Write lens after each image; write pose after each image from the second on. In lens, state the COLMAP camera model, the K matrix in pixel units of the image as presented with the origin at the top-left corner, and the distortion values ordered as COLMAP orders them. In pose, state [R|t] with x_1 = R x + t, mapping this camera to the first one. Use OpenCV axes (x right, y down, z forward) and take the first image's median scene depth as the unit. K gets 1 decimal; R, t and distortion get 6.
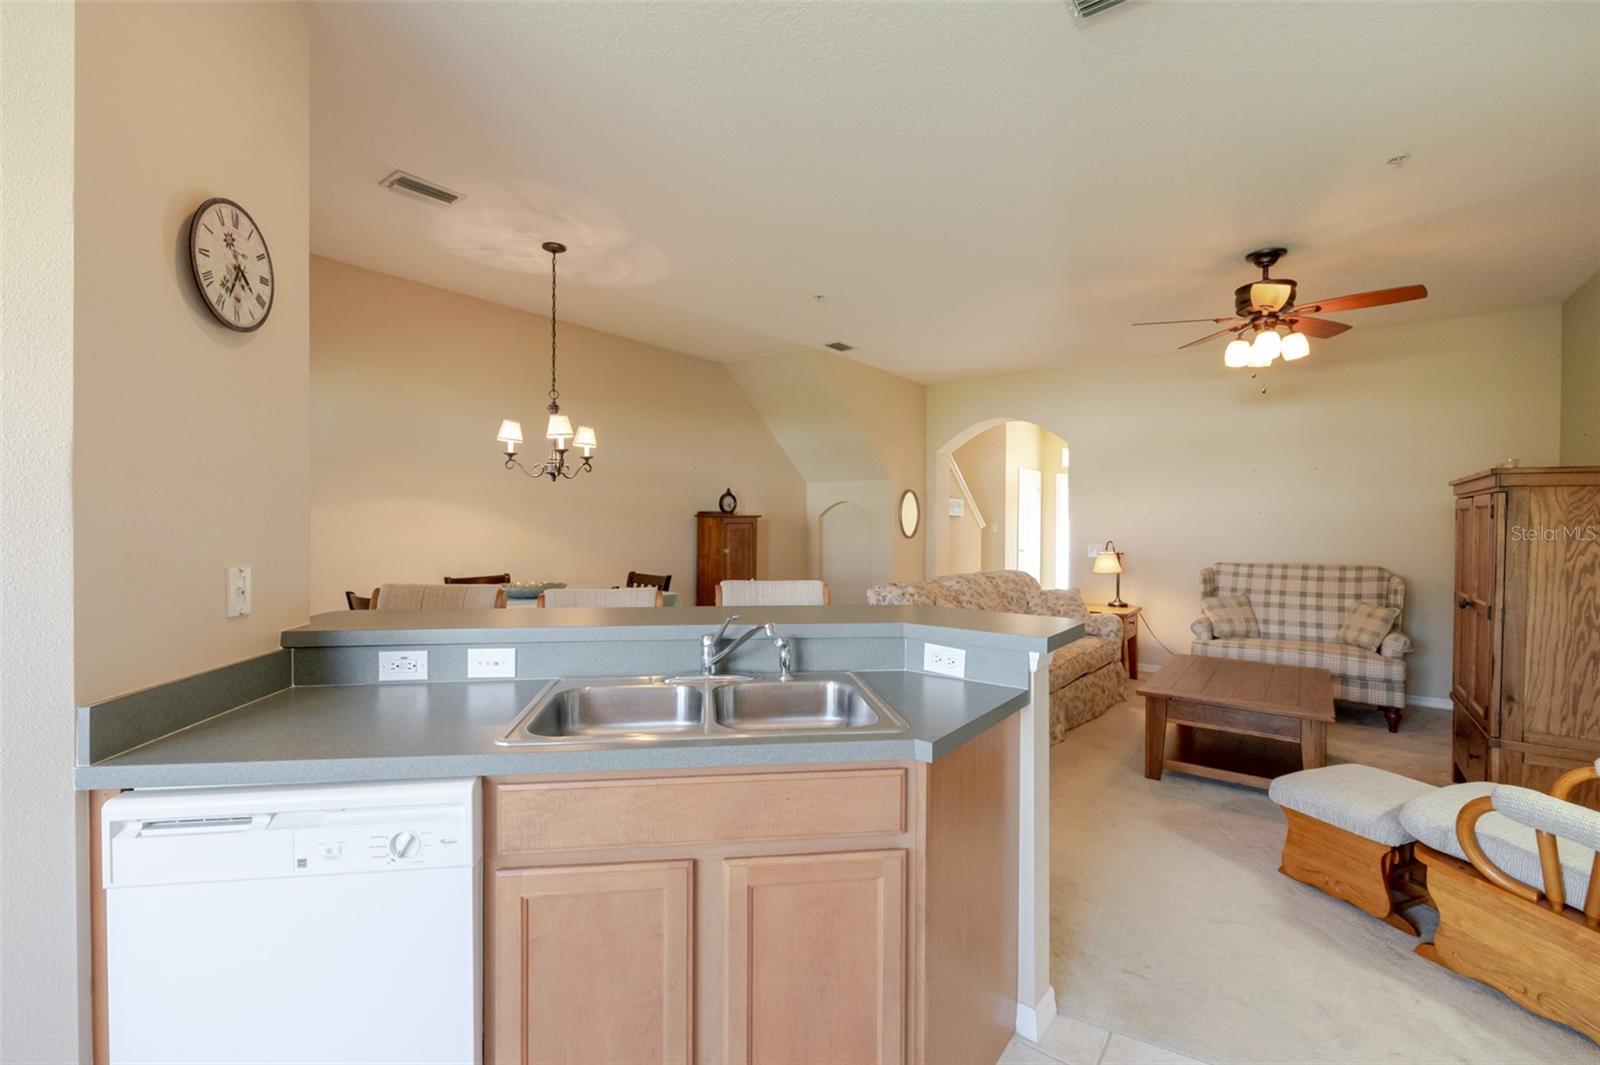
lens RADIAL K [[705.3, 0, 794.6], [0, 705.3, 535.0], [0, 0, 1]] dist [0.001196, 0.000803]
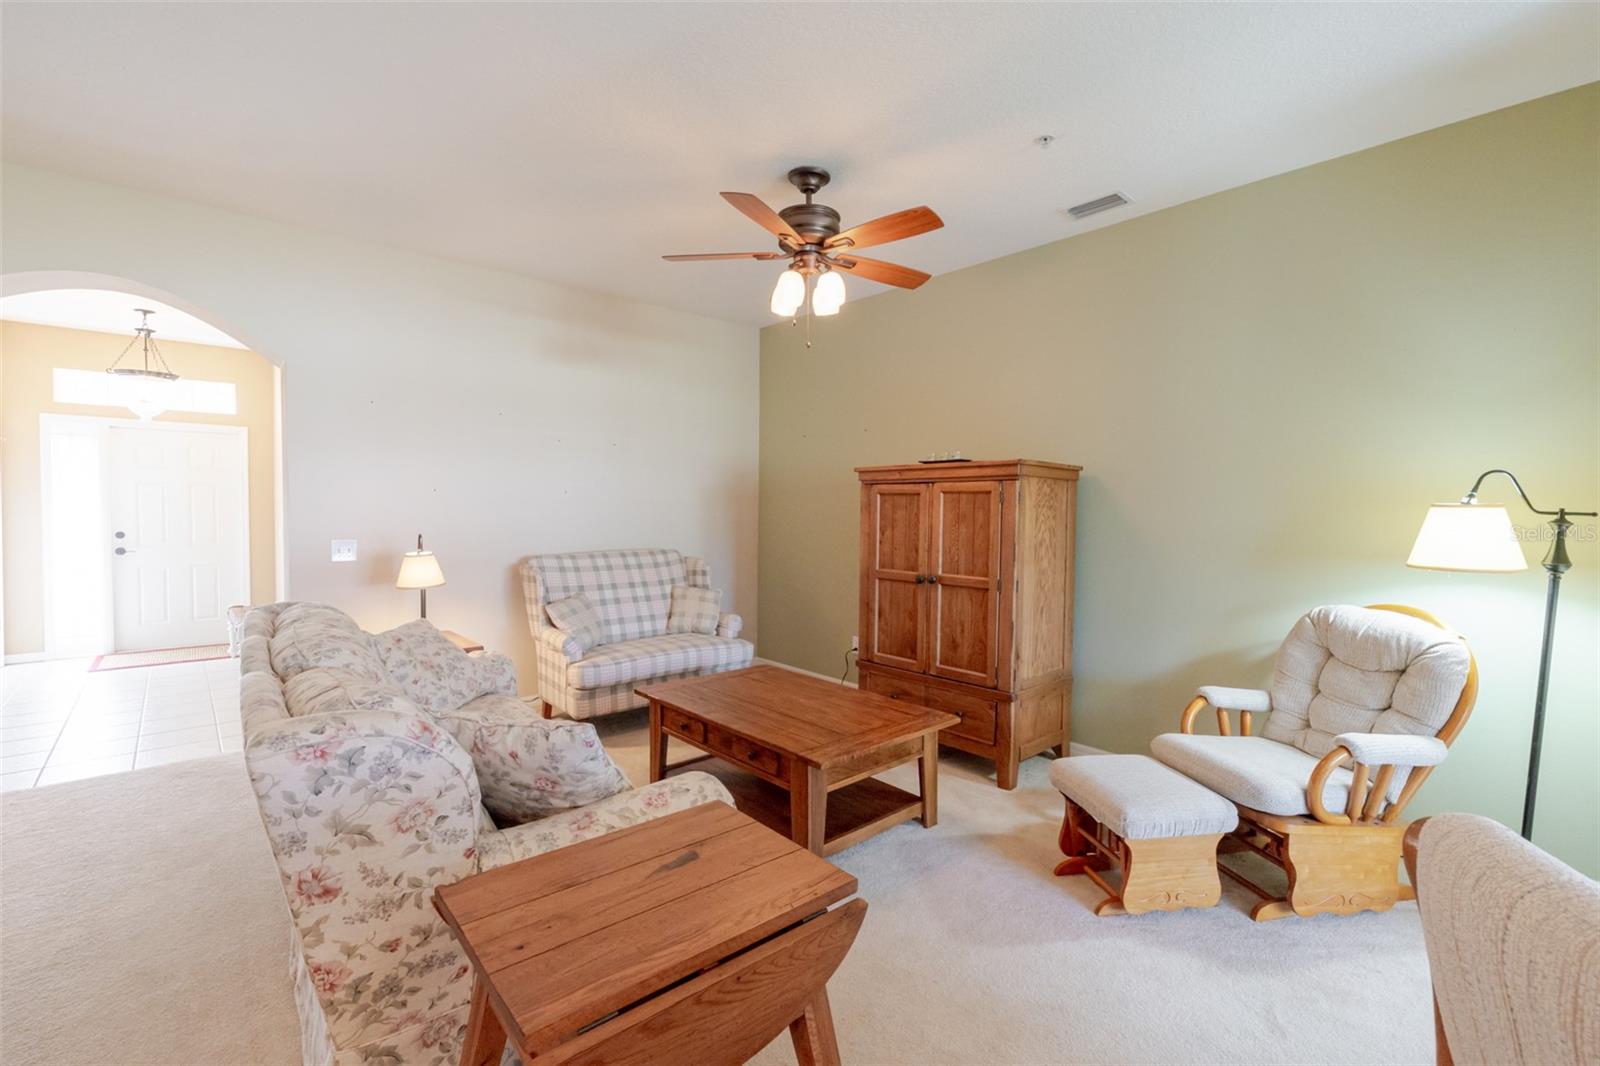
lens RADIAL K [[705.3, 0, 805.5], [0, 705.3, 531.3], [0, 0, 1]] dist [0.001196, 0.000803]
pose [[0.183601, -0.038678, 0.982240, -0.134292], [0.012005, 0.999239, 0.037103, -0.017437], [-0.982928, 0.004980, 0.183925, 0.785566]]
